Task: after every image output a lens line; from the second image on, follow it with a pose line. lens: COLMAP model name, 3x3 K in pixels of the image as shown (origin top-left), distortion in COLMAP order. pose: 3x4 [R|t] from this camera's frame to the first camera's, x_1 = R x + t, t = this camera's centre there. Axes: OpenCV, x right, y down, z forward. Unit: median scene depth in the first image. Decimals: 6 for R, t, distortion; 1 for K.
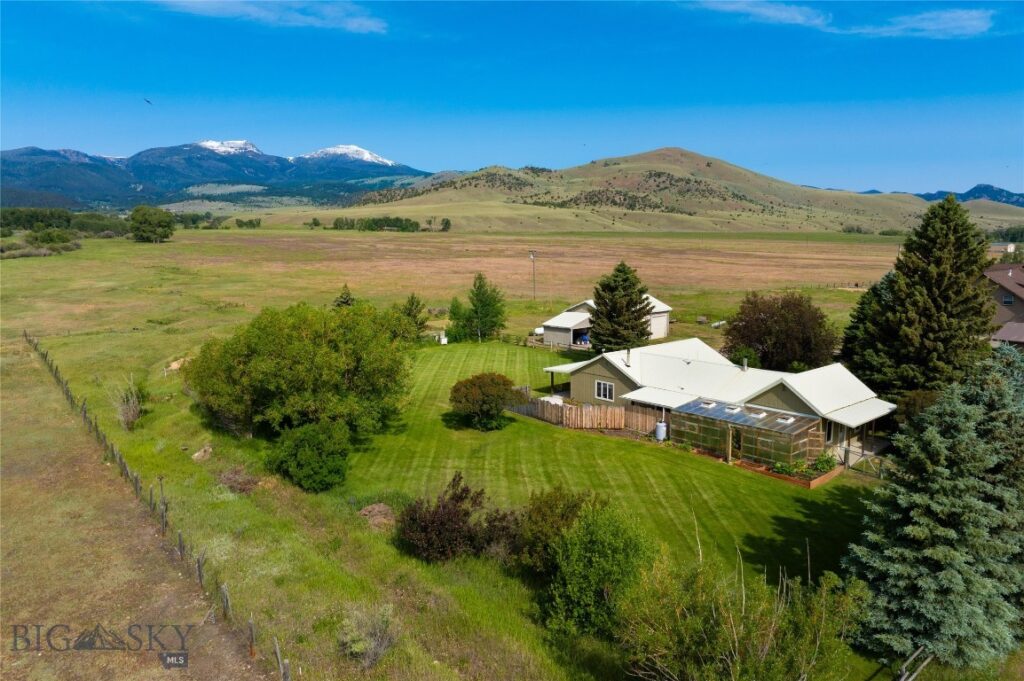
lens RADIAL K [[718.4, 0, 515.5], [0, 718.4, 337.5], [0, 0, 1]] dist [-0.043224, 0.001946]
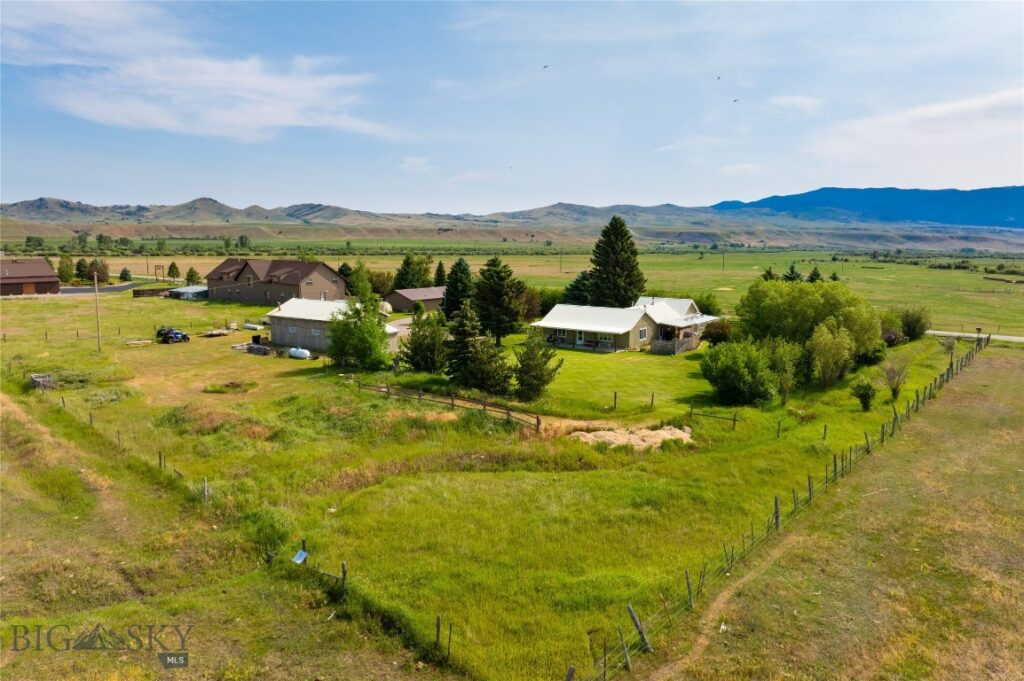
lens RADIAL K [[718.4, 0, 515.5], [0, 718.4, 337.5], [0, 0, 1]] dist [-0.043224, 0.001946]
pose [[-0.206613, -0.133425, 0.969283, -0.077829], [0.132630, 0.977695, 0.162855, -0.012241], [-0.969392, 0.162204, -0.184308, 0.091622]]
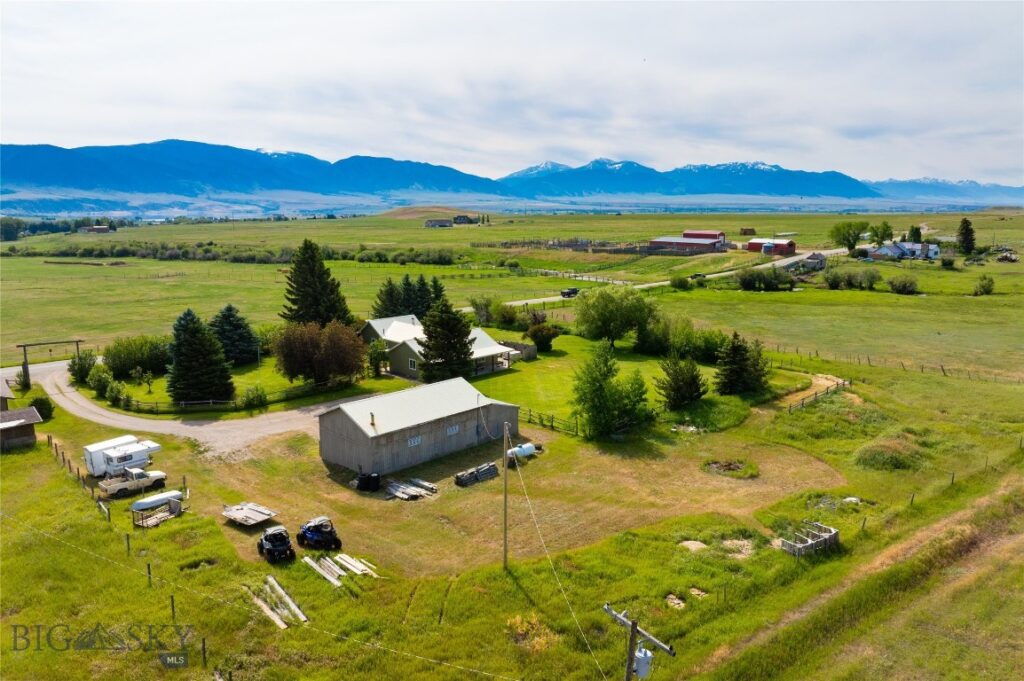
lens RADIAL K [[723.4, 0, 515.7], [0, 723.4, 337.7], [0, 0, 1]] dist [-0.043589, 0.006231]
pose [[-0.998875, 0.011710, -0.045958, 0.006853], [-0.003231, 0.949984, 0.312283, -0.029353], [0.047316, 0.312080, -0.948877, 0.156114]]
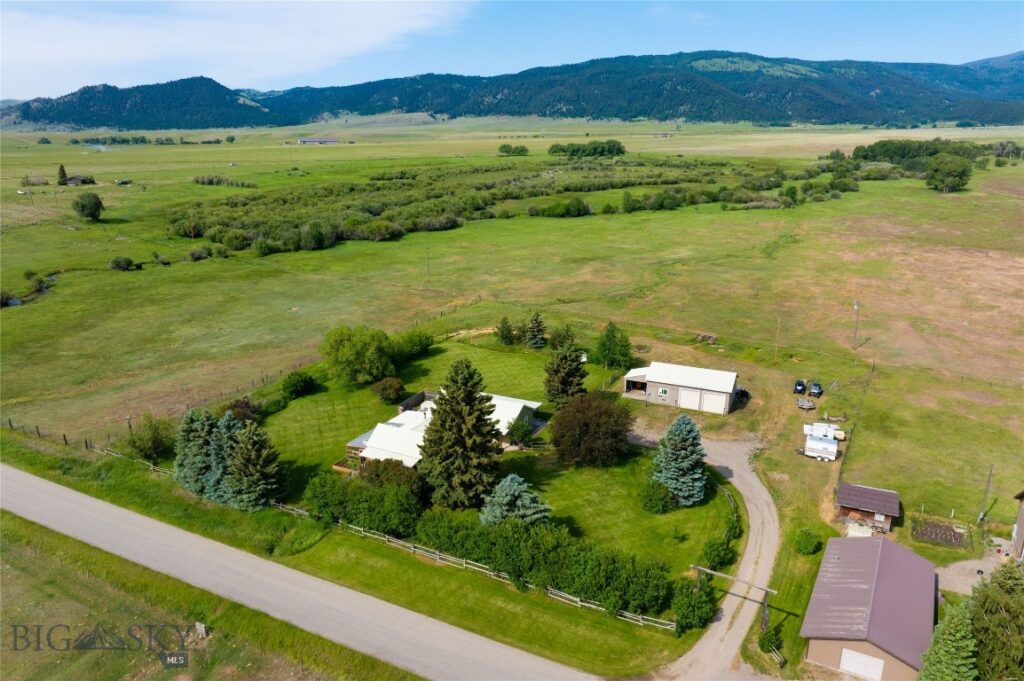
lens RADIAL K [[728.4, 0, 517.2], [0, 728.4, 336.1], [0, 0, 1]] dist [-0.040230, 0.002104]
pose [[0.381615, 0.249765, -0.889937, 0.104028], [-0.144292, 0.967094, 0.209545, -0.030018], [0.912989, 0.048445, 0.405097, 0.024851]]
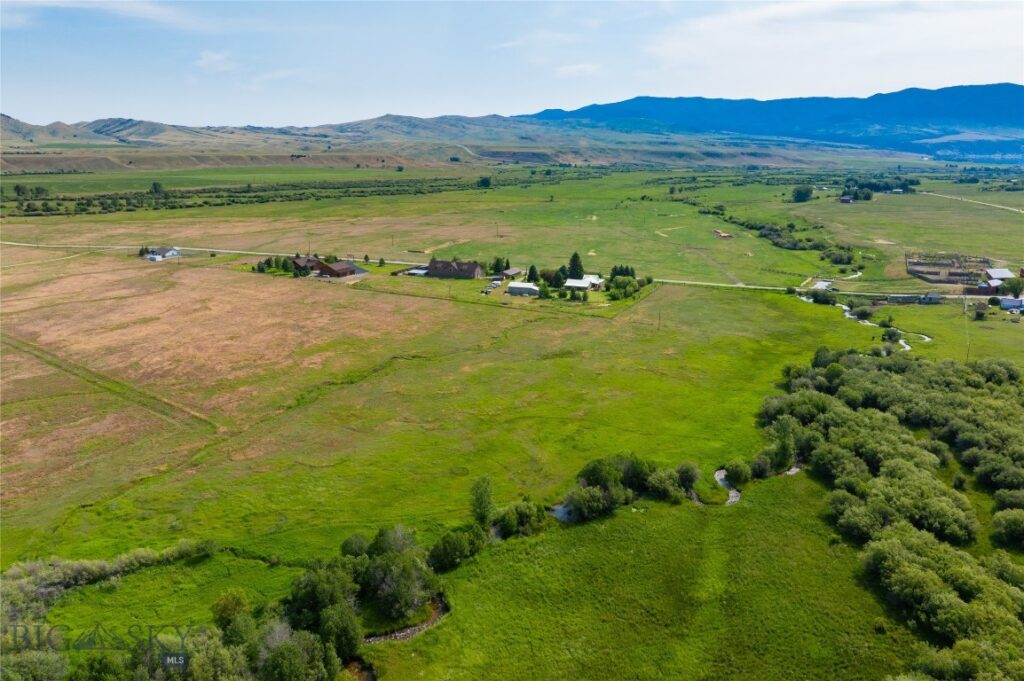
lens RADIAL K [[728.4, 0, 517.2], [0, 728.4, 336.1], [0, 0, 1]] dist [-0.040230, 0.002104]
pose [[-0.436281, -0.228023, 0.870439, -0.332465], [0.127400, 0.941960, 0.310614, -0.099924], [-0.890746, 0.246409, -0.381909, 0.255799]]
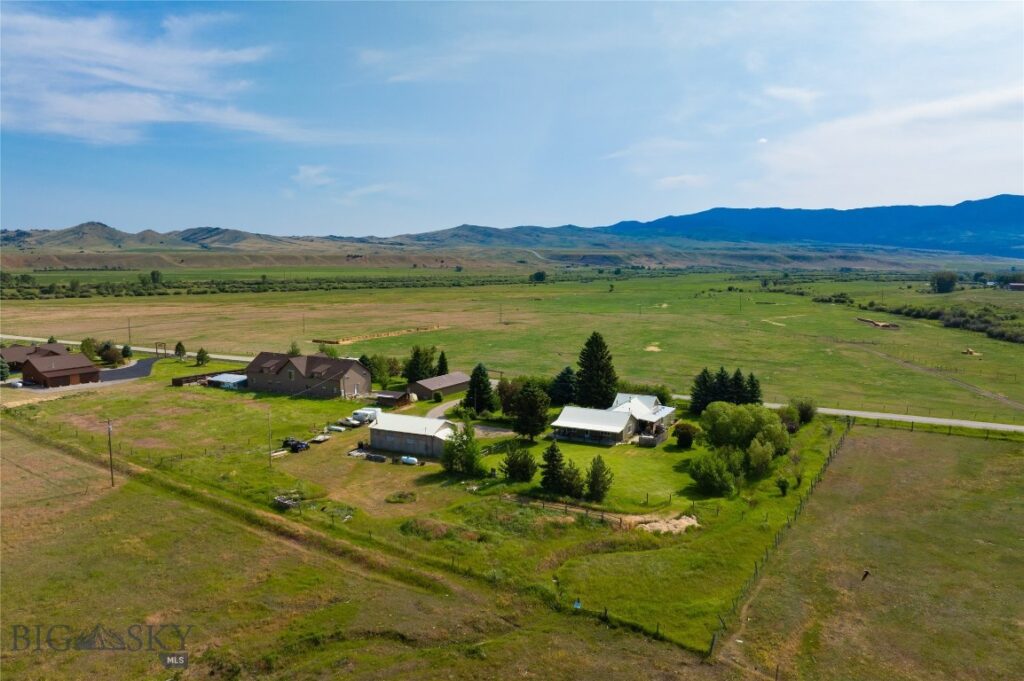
lens RADIAL K [[718.4, 0, 515.5], [0, 718.4, 337.5], [0, 0, 1]] dist [-0.043224, 0.001946]
pose [[-0.335118, -0.101033, 0.936743, -0.107748], [0.136936, 0.978454, 0.154520, -0.035504], [-0.932172, 0.180056, -0.314063, 0.117141]]
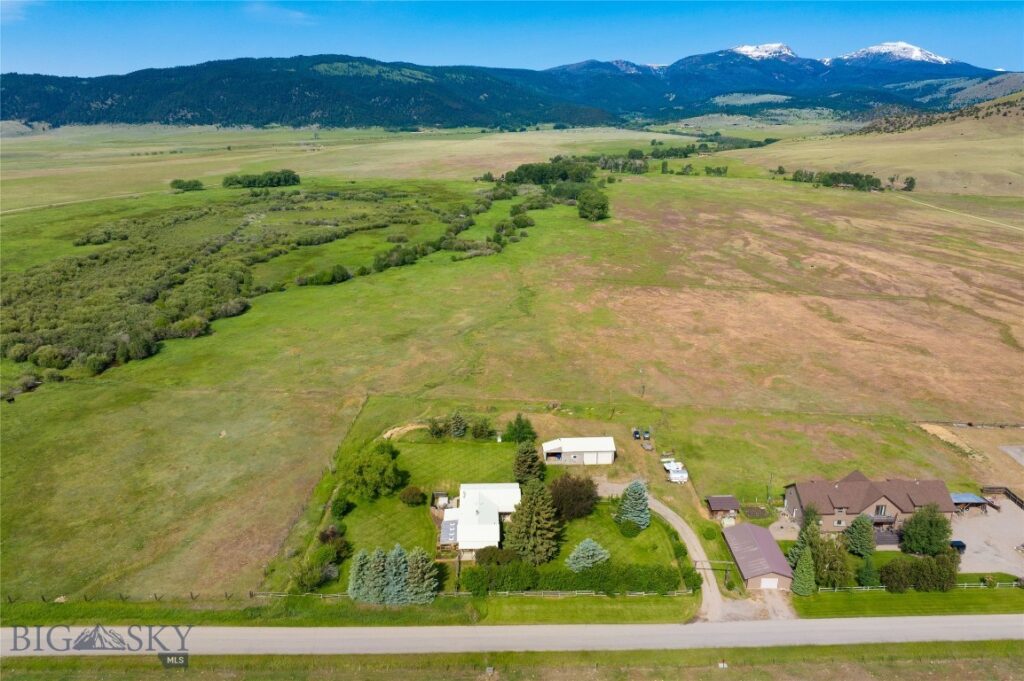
lens RADIAL K [[718.4, 0, 515.5], [0, 718.4, 337.5], [0, 0, 1]] dist [-0.043224, 0.001946]
pose [[0.771217, 0.173854, -0.612372, 0.106487], [-0.095603, 0.982705, 0.158591, -0.057166], [0.629353, -0.063764, 0.774499, -0.053141]]
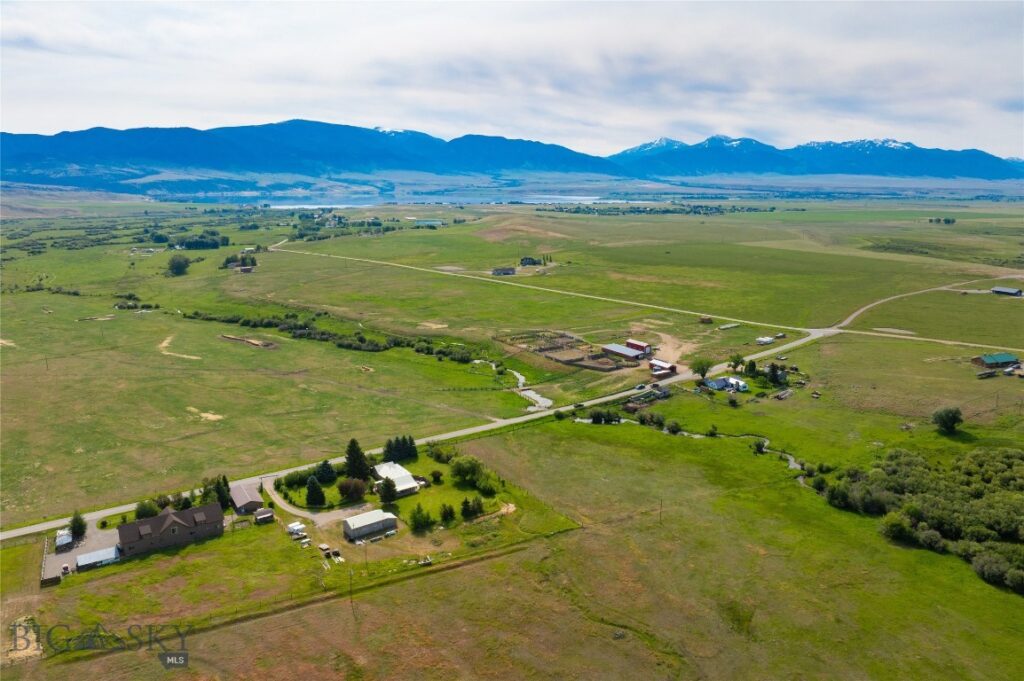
lens RADIAL K [[728.4, 0, 517.2], [0, 728.4, 336.1], [0, 0, 1]] dist [-0.040230, 0.002104]
pose [[-0.994594, -0.023723, 0.101090, -0.063014], [0.012271, 0.939877, 0.341294, -0.148532], [-0.103108, 0.340689, -0.934505, 0.305492]]
